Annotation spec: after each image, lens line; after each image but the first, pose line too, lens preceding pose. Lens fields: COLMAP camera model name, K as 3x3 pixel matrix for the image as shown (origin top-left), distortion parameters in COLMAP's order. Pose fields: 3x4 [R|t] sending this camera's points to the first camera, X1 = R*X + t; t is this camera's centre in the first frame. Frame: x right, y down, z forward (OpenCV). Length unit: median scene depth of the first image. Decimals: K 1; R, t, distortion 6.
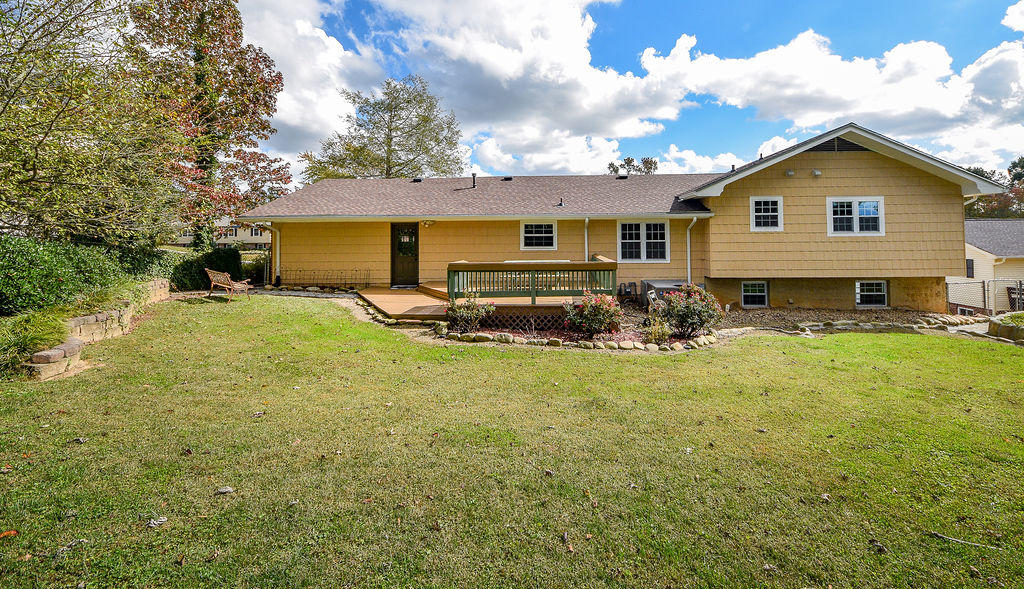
lens RADIAL K [[387.8, 0, 555.5], [0, 387.8, 232.9], [0, 0, 1]] dist [0.000173, -0.000141]
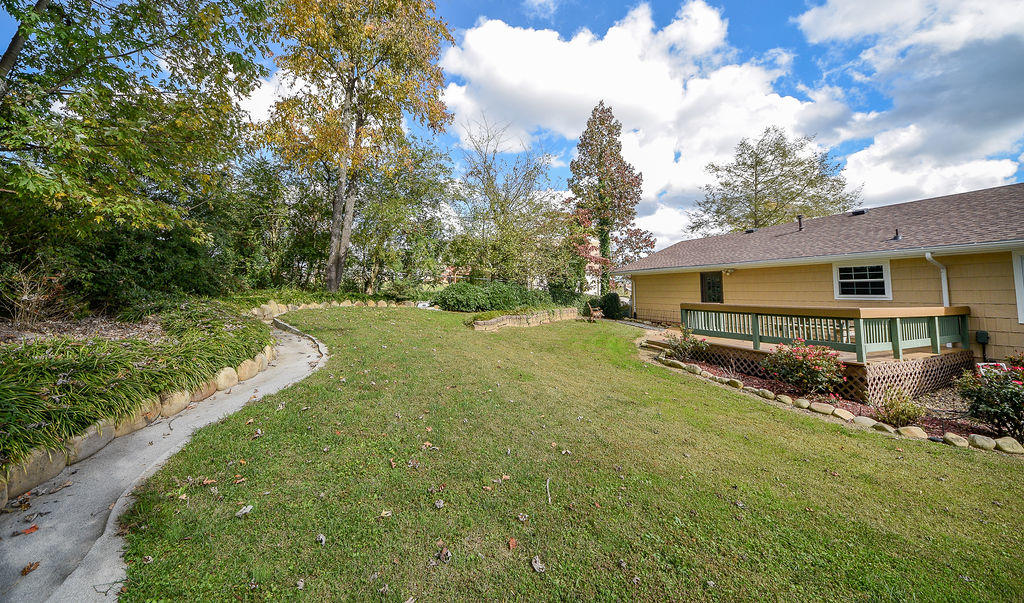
lens RADIAL K [[359.4, 0, 510.8], [0, 359.4, 265.6], [0, 0, 1]] dist [-0.026863, -0.000392]
pose [[0.364084, -0.059962, -0.929434, 0.362555], [-0.001018, 0.997899, -0.064777, 0.022790], [0.931366, 0.024530, 0.363258, 0.074045]]
